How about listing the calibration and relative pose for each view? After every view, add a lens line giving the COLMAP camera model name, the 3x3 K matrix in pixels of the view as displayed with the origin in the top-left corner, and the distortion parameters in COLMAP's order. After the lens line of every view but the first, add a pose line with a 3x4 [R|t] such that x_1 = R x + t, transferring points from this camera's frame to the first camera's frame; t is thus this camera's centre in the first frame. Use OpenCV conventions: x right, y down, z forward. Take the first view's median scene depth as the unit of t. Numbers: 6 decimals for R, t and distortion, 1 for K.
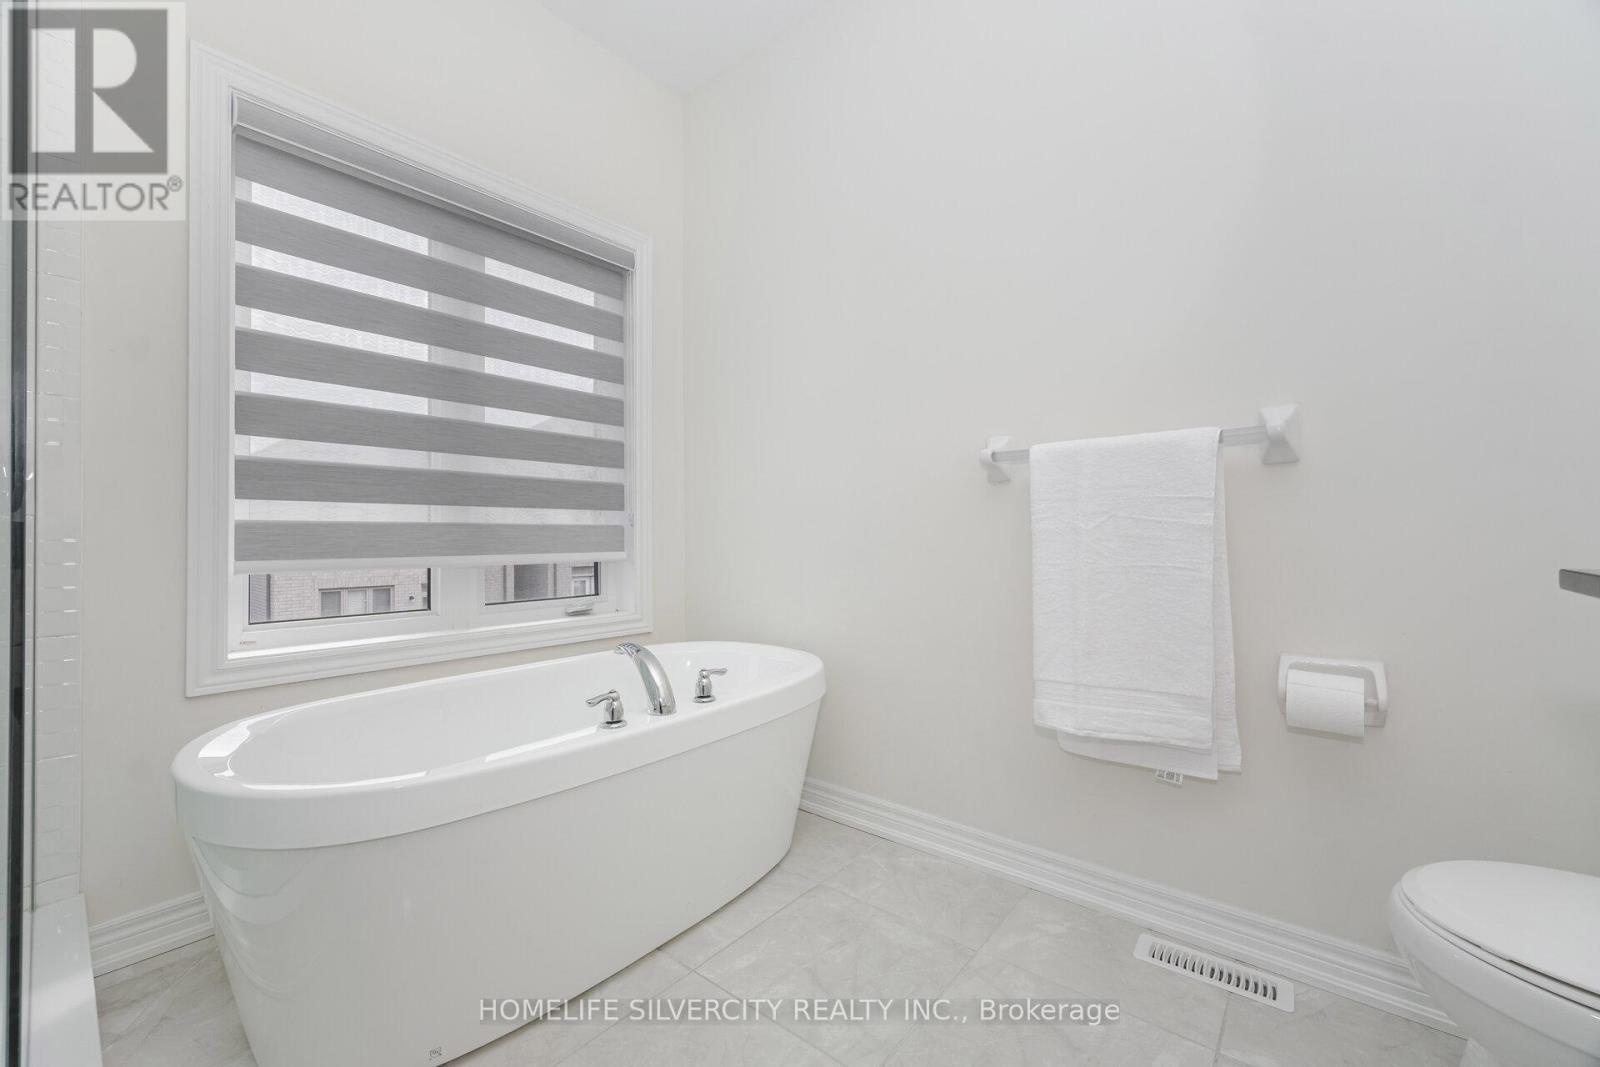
lens RADIAL K [[653.3, 0, 797.0], [0, 653.3, 521.8], [0, 0, 1]] dist [0.001923, -0.000748]
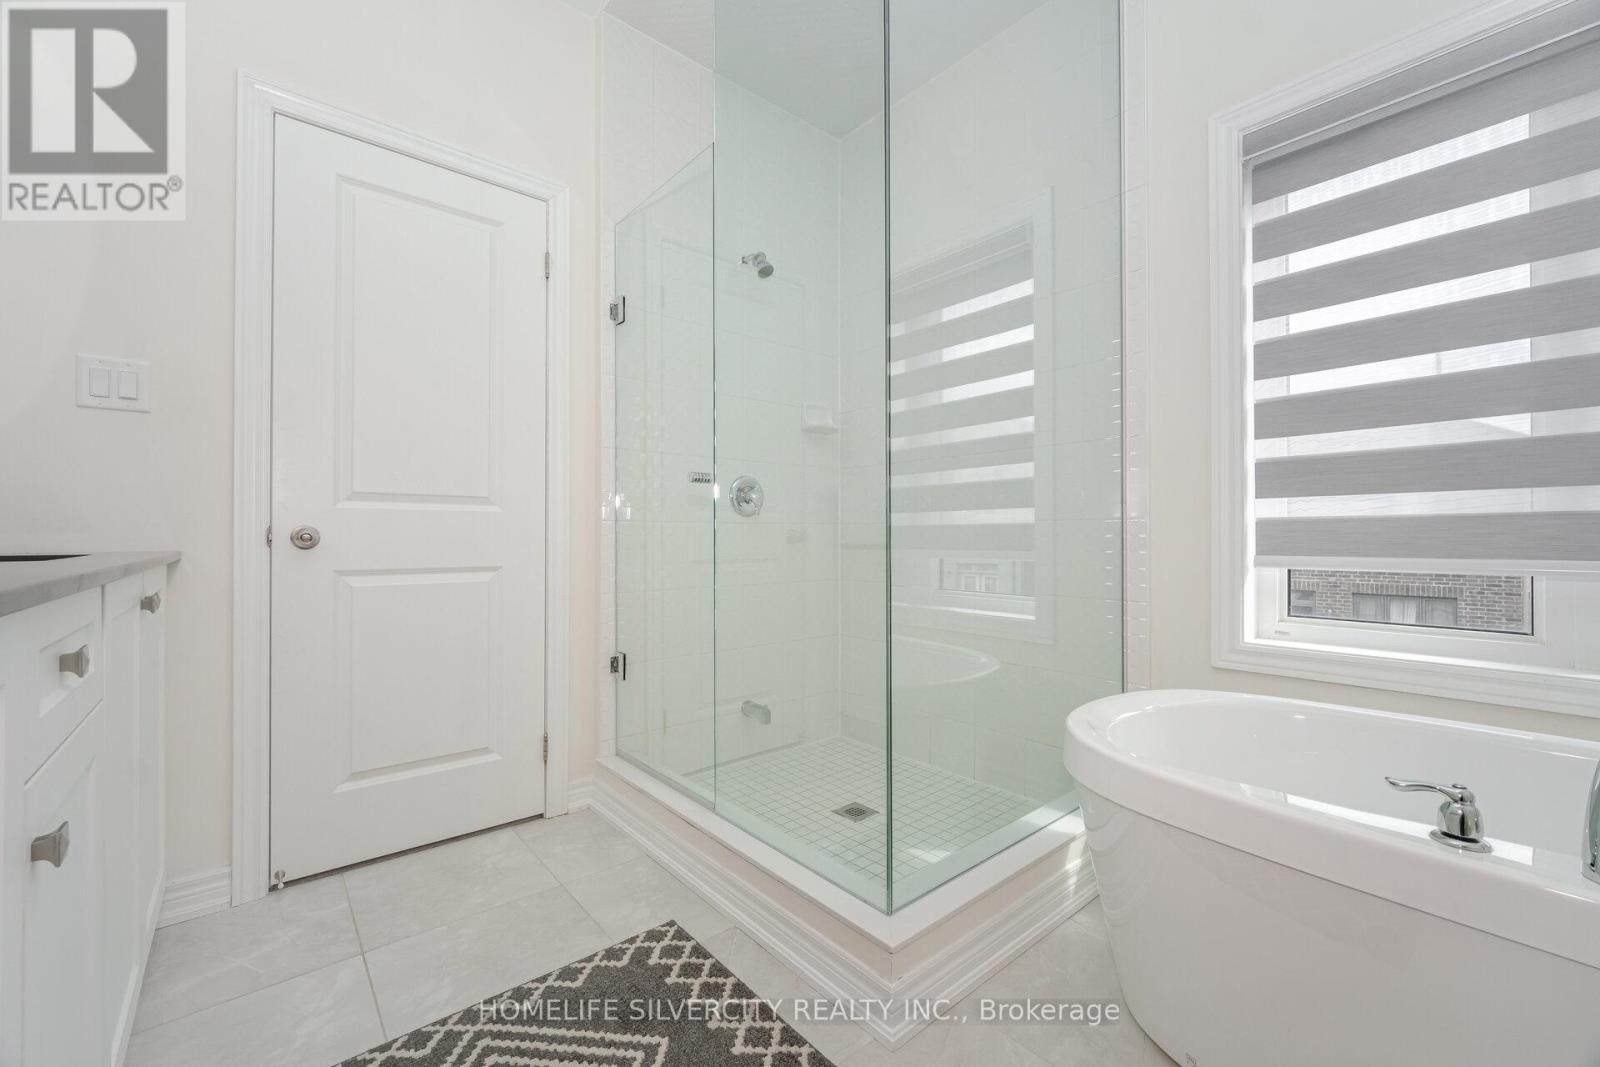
lens RADIAL K [[653.3, 0, 791.5], [0, 653.3, 532.7], [0, 0, 1]] dist [0.001923, -0.000748]
pose [[-0.180062, -0.002084, -0.983653, 0.363001], [0.025255, 0.999658, -0.006741, 0.009539], [0.983331, -0.026056, -0.179948, 0.425189]]
